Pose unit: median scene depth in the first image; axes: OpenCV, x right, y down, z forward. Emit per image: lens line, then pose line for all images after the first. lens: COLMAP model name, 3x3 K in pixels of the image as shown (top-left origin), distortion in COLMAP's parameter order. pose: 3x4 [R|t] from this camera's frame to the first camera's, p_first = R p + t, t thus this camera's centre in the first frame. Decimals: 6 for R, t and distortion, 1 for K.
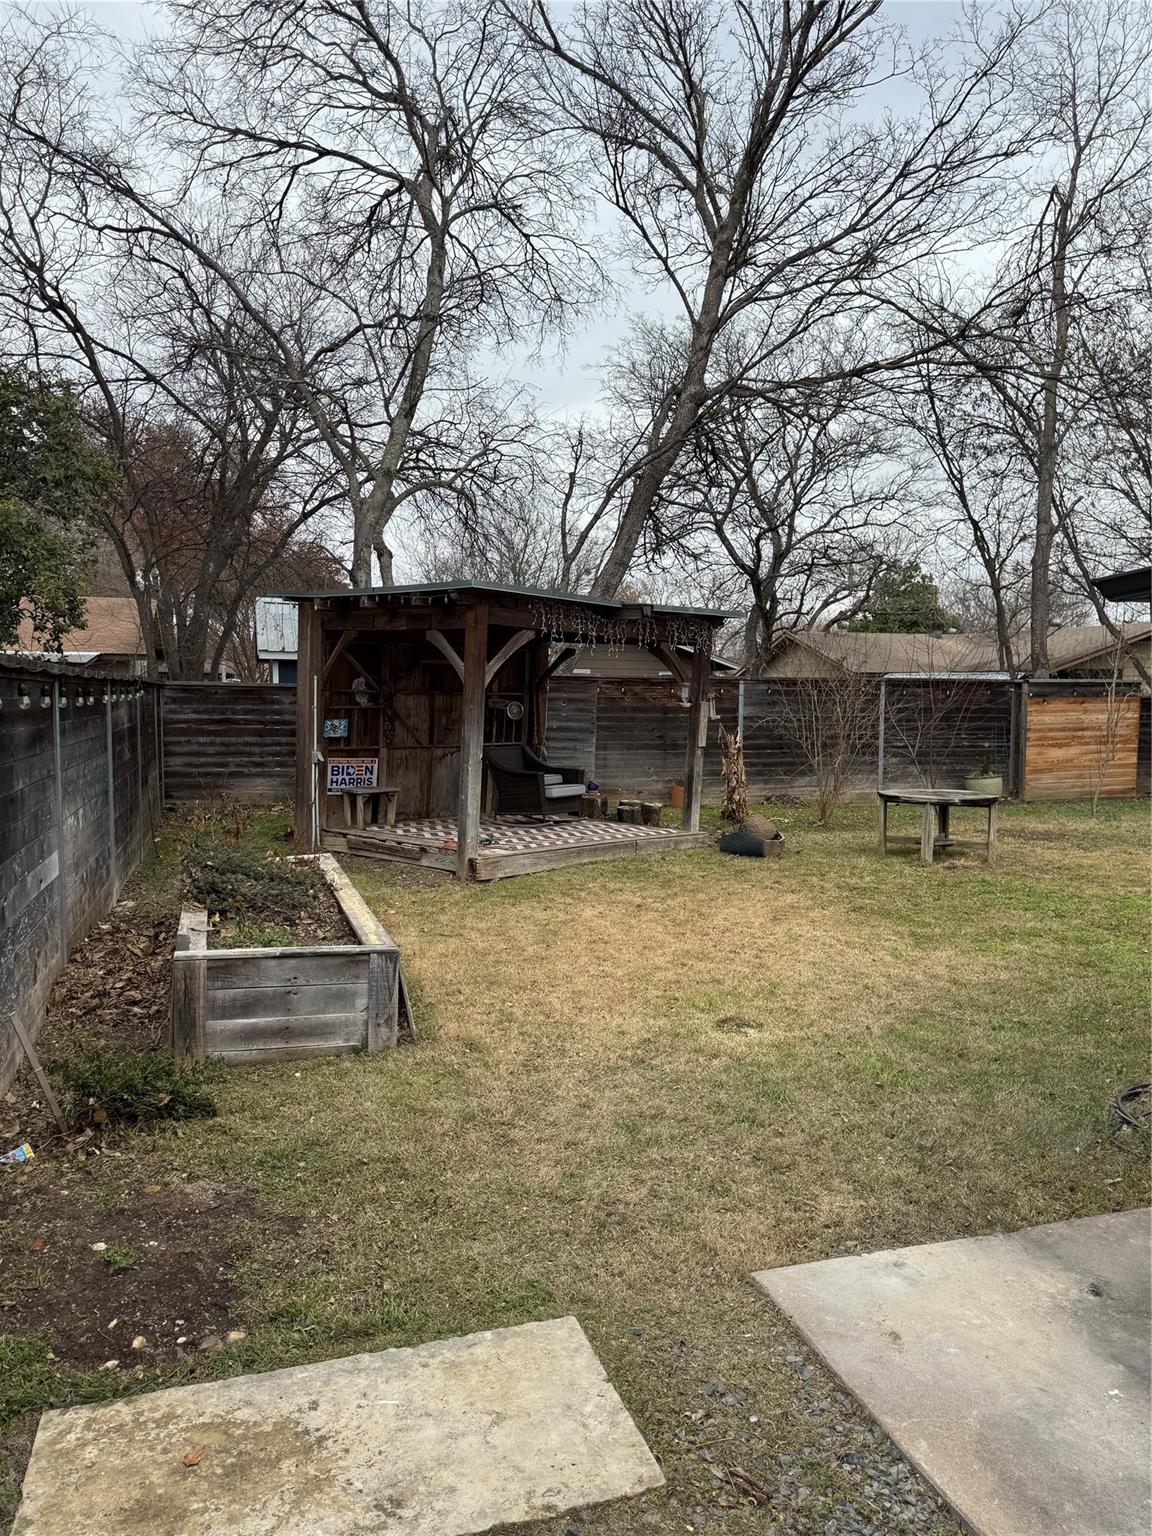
lens RADIAL K [[1078.4, 0, 576.0], [0, 1078.4, 768.0], [0, 0, 1]] dist [0.149248, -0.233290]
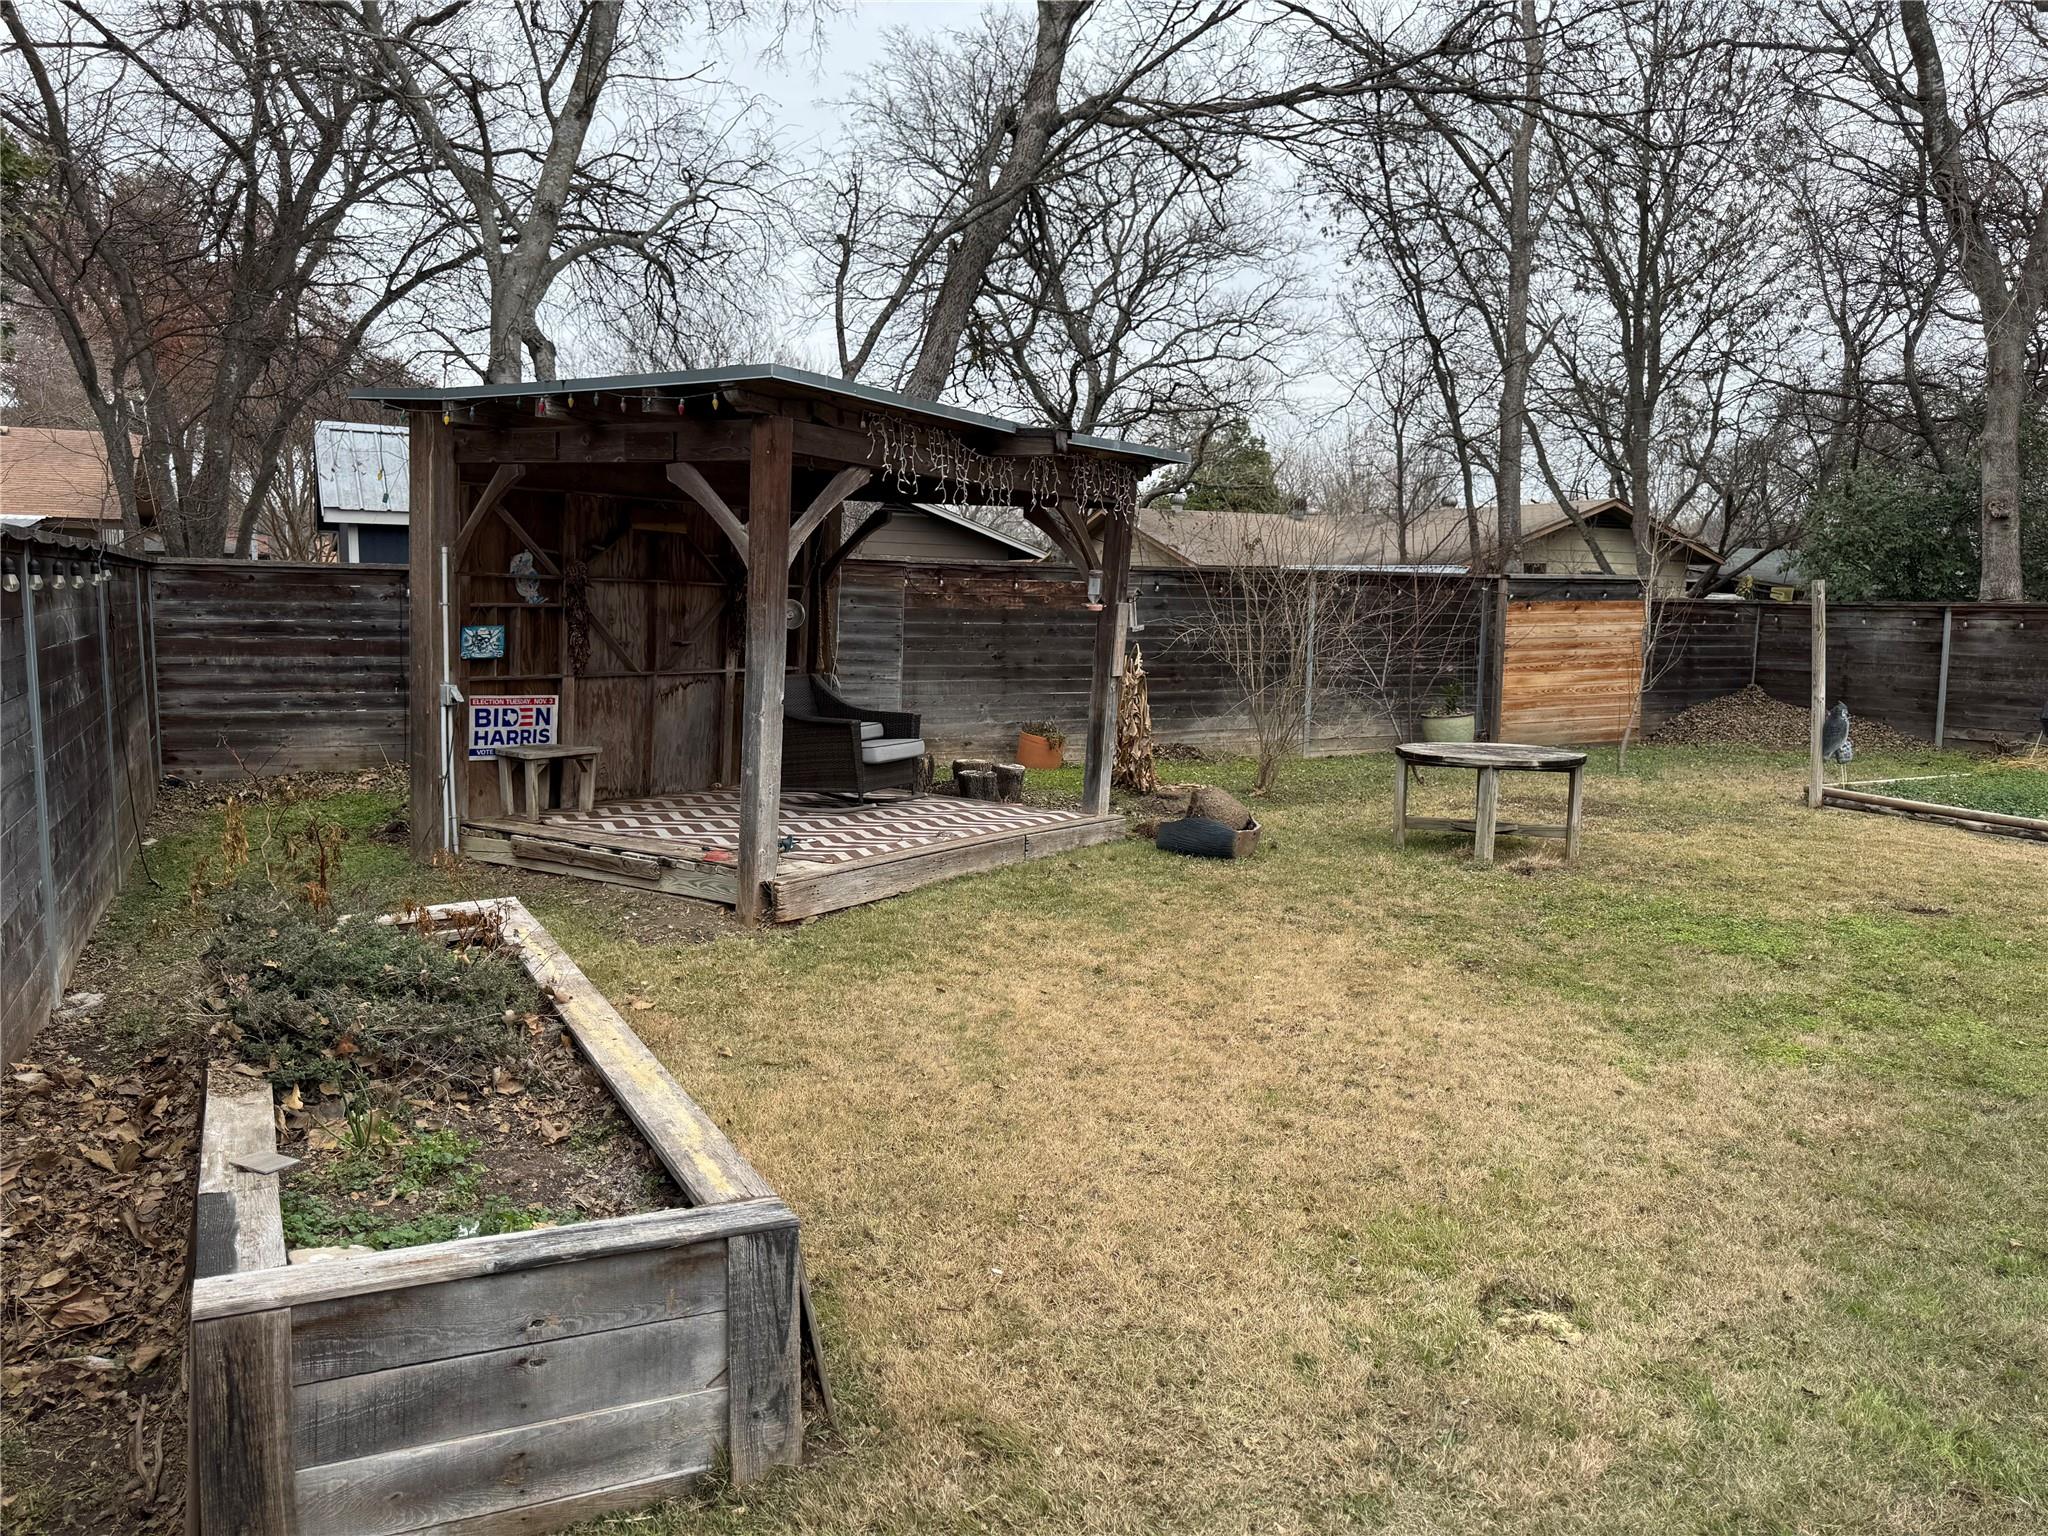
lens RADIAL K [[1437.8, 0, 1015.2], [0, 1437.8, 761.3], [0, 0, 1]] dist [0.149248, -0.233290]
pose [[0.986039, -0.010136, 0.166204, -0.073069], [0.002234, 0.998861, 0.047664, -0.010227], [-0.166498, -0.046628, 0.984939, 0.199760]]
